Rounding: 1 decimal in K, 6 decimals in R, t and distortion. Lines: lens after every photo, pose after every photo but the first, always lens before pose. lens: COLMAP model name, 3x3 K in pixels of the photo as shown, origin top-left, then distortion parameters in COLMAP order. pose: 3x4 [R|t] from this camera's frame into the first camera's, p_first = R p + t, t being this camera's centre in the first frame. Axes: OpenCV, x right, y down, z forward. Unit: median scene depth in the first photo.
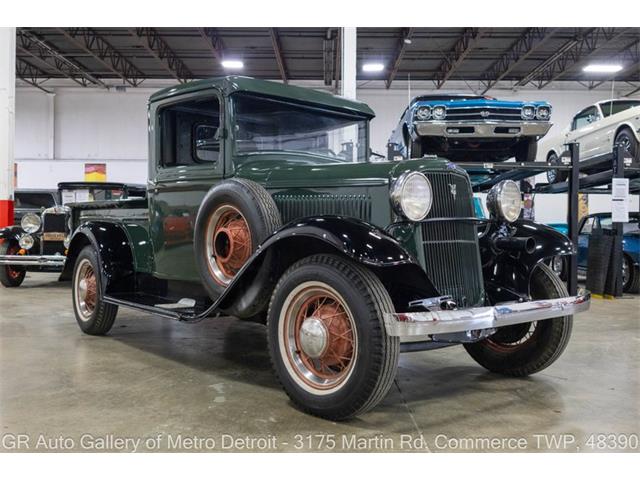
lens RADIAL K [[602.5, 0, 320.0], [0, 602.5, 240.0], [0, 0, 1]] dist [0.008430, -0.006423]
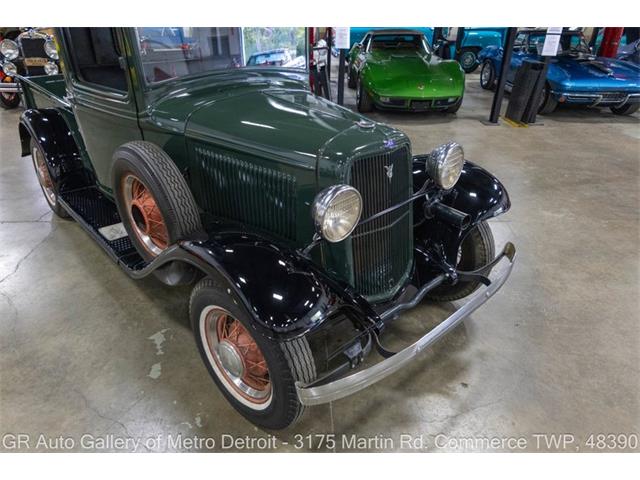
lens RADIAL K [[438.8, 0, 320.0], [0, 438.8, 240.0], [0, 0, 1]] dist [0.000296, -0.005758]
pose [[0.998822, -0.017938, 0.045081, 0.033508], [-0.005452, 0.881762, 0.471664, -0.110814], [-0.048212, -0.471354, 0.880625, 0.148056]]
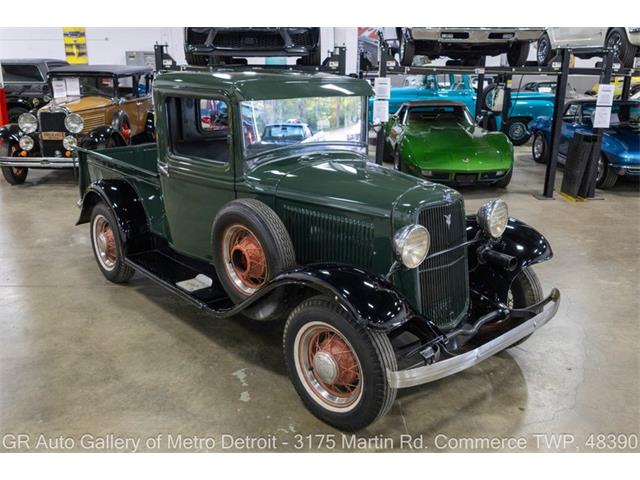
lens RADIAL K [[585.9, 0, 320.0], [0, 585.9, 240.0], [0, 0, 1]] dist [-0.000146, -0.010284]
pose [[0.999663, -0.008817, 0.024423, -0.015334], [0.001556, 0.959234, 0.282609, -0.131817], [-0.025919, -0.282475, 0.958924, -0.013695]]
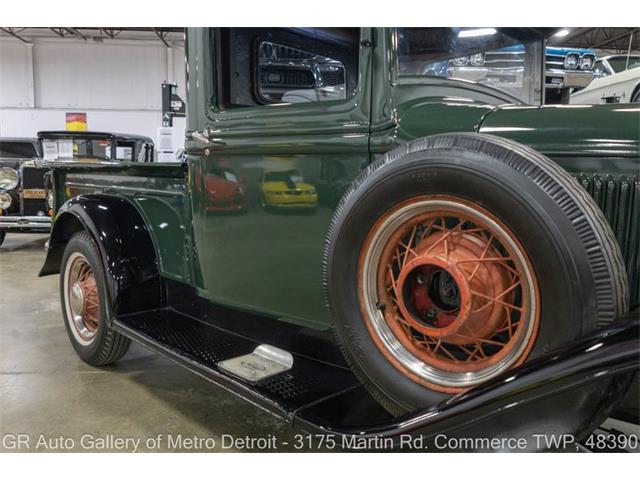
lens RADIAL K [[498.3, 0, 320.0], [0, 498.3, 240.0], [0, 0, 1]] dist [0.003766, -0.035778]
pose [[0.995601, -0.006052, 0.093495, -0.106176], [-0.004765, 0.993348, 0.115048, -0.027403], [-0.093569, -0.114988, 0.988950, 0.263523]]
